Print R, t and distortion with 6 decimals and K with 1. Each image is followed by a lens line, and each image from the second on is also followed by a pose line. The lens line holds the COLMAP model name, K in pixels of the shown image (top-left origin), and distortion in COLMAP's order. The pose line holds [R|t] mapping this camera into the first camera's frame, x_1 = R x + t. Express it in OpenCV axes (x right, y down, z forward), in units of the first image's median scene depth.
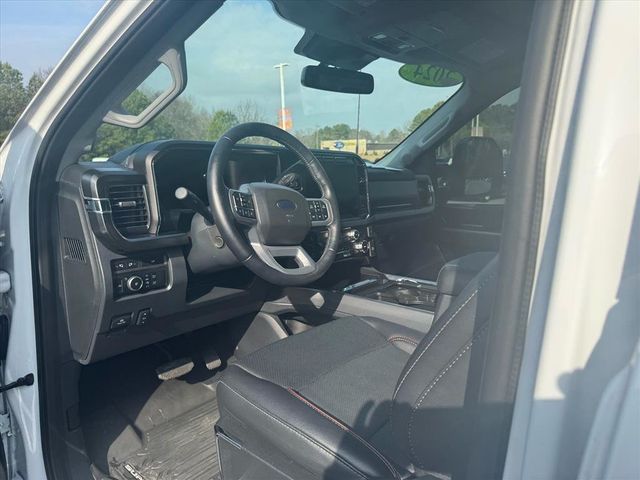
lens RADIAL K [[463.9, 0, 320.0], [0, 463.9, 240.0], [0, 0, 1]] dist [0.035172, -0.002255]
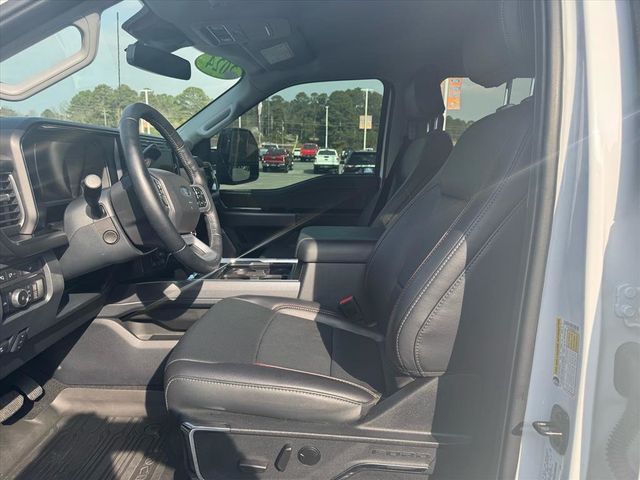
lens RADIAL K [[471.6, 0, 320.0], [0, 471.6, 240.0], [0, 0, 1]] dist [-0.006229, -0.005467]
pose [[0.774901, -0.100001, 0.624122, -0.362150], [0.085564, 0.994913, 0.053176, -0.002795], [-0.626264, 0.012196, 0.779515, 0.043239]]
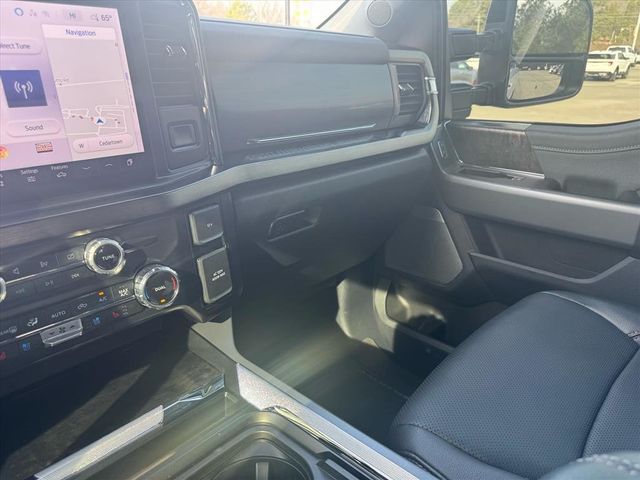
lens RADIAL K [[457.5, 0, 323.7], [0, 457.5, 239.2], [0, 0, 1]] dist [0.042345, -0.055578]
pose [[0.999409, 0.016751, -0.030030, 0.225834], [-0.010142, 0.978069, 0.208032, -0.086343], [0.032856, -0.207604, 0.977661, 0.801489]]
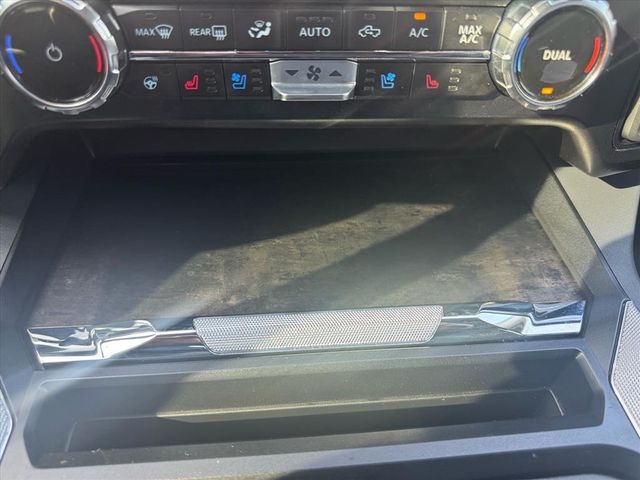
lens RADIAL K [[471.6, 0, 320.0], [0, 471.6, 240.0], [0, 0, 1]] dist [-0.006229, -0.005467]
pose [[0.702732, 0.512392, -0.493580, 0.148235], [-0.130984, 0.775082, 0.618135, -0.018548], [0.699293, -0.369733, 0.611790, 0.960233]]
